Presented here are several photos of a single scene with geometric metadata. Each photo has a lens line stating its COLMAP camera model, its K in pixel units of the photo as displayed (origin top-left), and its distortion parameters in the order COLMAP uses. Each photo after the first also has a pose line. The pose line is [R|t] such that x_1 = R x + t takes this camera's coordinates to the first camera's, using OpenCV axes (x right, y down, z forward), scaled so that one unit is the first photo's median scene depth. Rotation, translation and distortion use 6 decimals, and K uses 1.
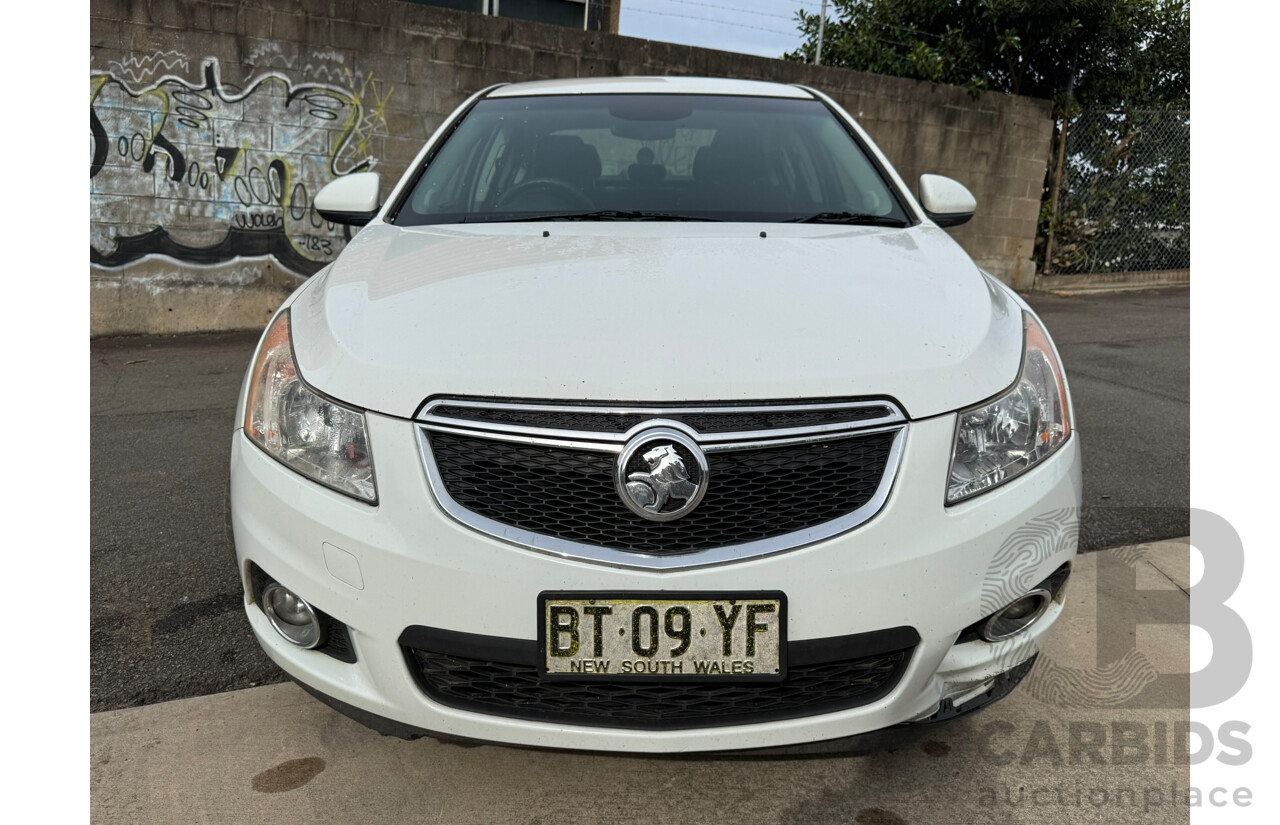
lens RADIAL K [[933.1, 0, 638.9], [0, 933.1, 413.4], [0, 0, 1]] dist [0.018966, -0.023293]
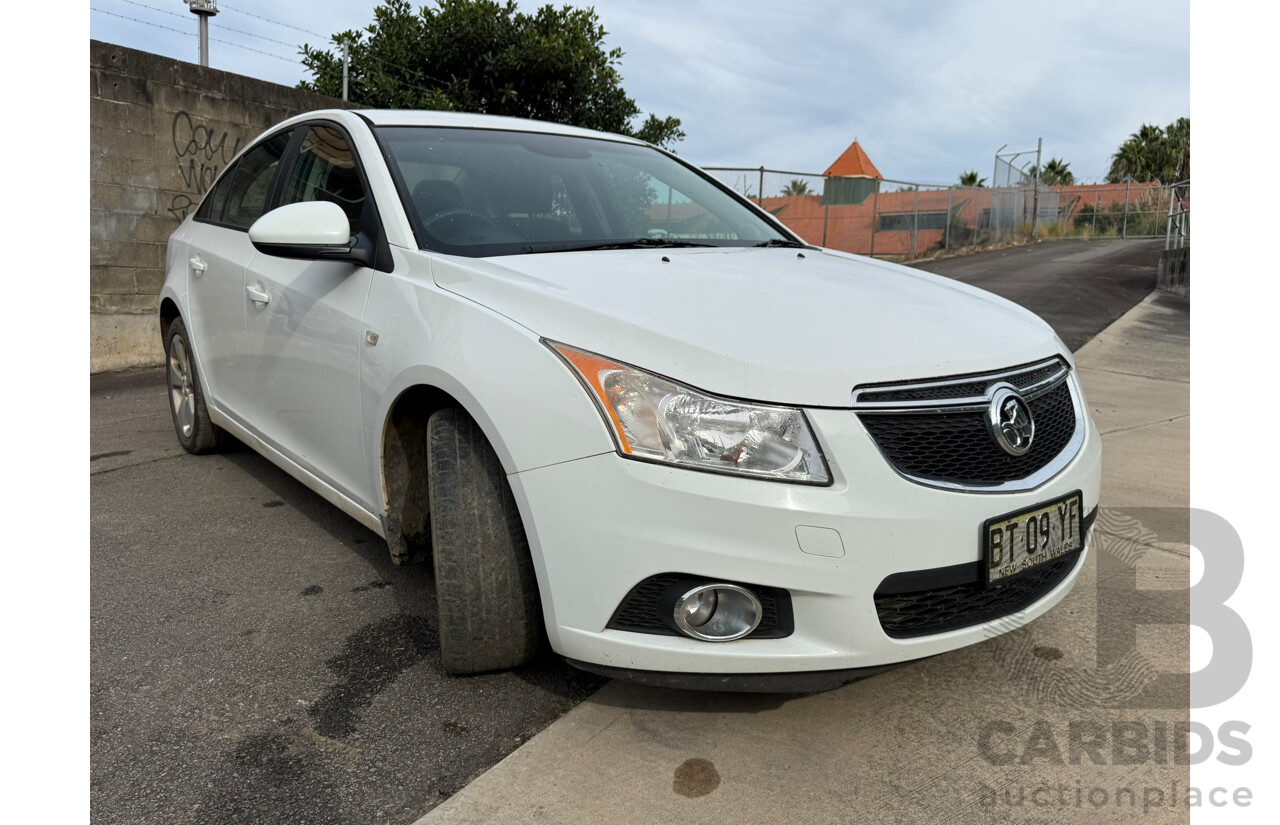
lens RADIAL K [[933.1, 0, 646.6], [0, 933.1, 415.5], [0, 0, 1]] dist [0.018966, -0.023293]
pose [[0.792519, -0.123002, 0.597314, -0.239721], [0.145156, 0.989346, 0.011138, -0.007073], [-0.592321, 0.077876, 0.801930, 0.043565]]
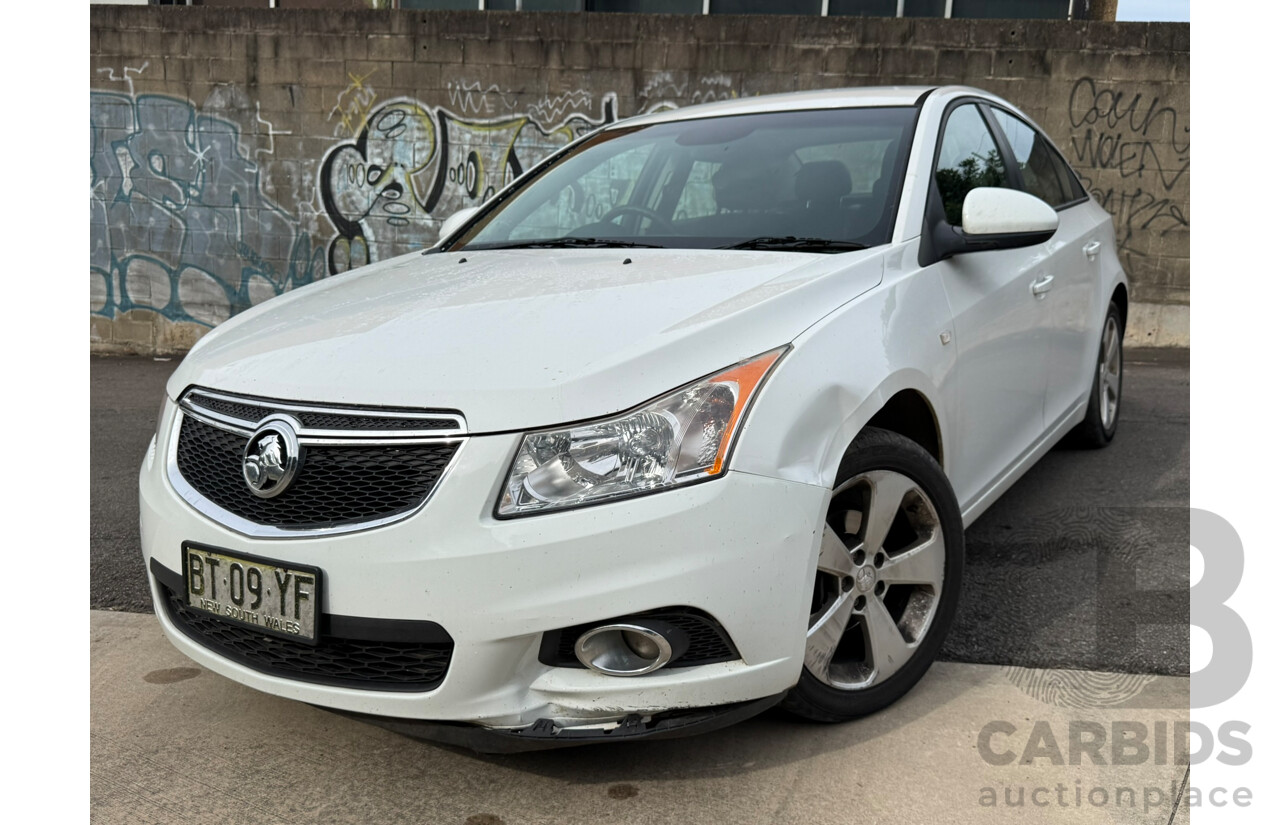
lens RADIAL K [[1069.2, 0, 644.8], [0, 1069.2, 426.2], [0, 0, 1]] dist [0.085513, -0.141817]
pose [[0.848798, 0.076749, -0.523117, 0.229990], [-0.094776, 0.995469, -0.007732, -0.002405], [0.520153, 0.056142, 0.852226, 0.012010]]
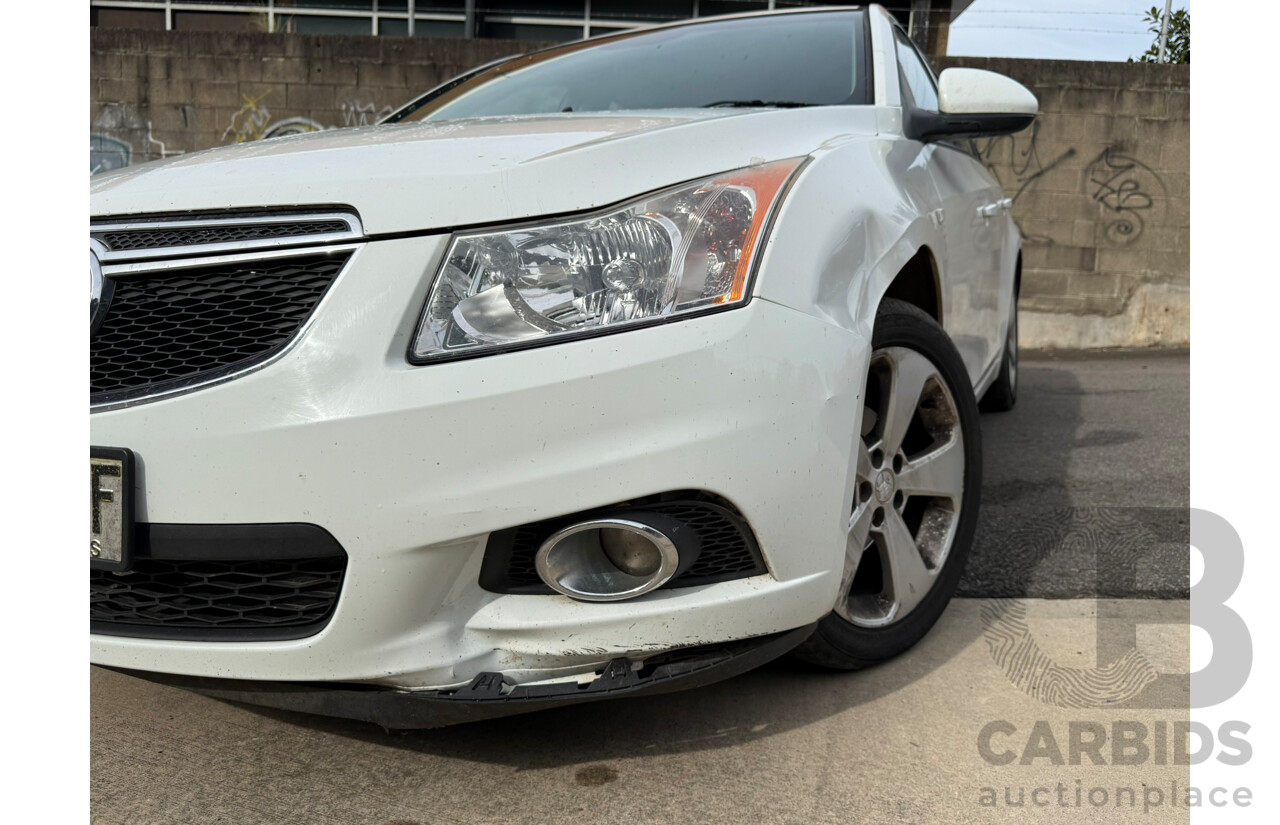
lens RADIAL K [[933.1, 0, 643.0], [0, 933.1, 425.3], [0, 0, 1]] dist [0.018966, -0.023293]
pose [[0.908779, 0.038404, -0.415506, 0.161739], [-0.068919, 0.995894, -0.058689, 0.036385], [0.411546, 0.081972, 0.907695, 0.095940]]
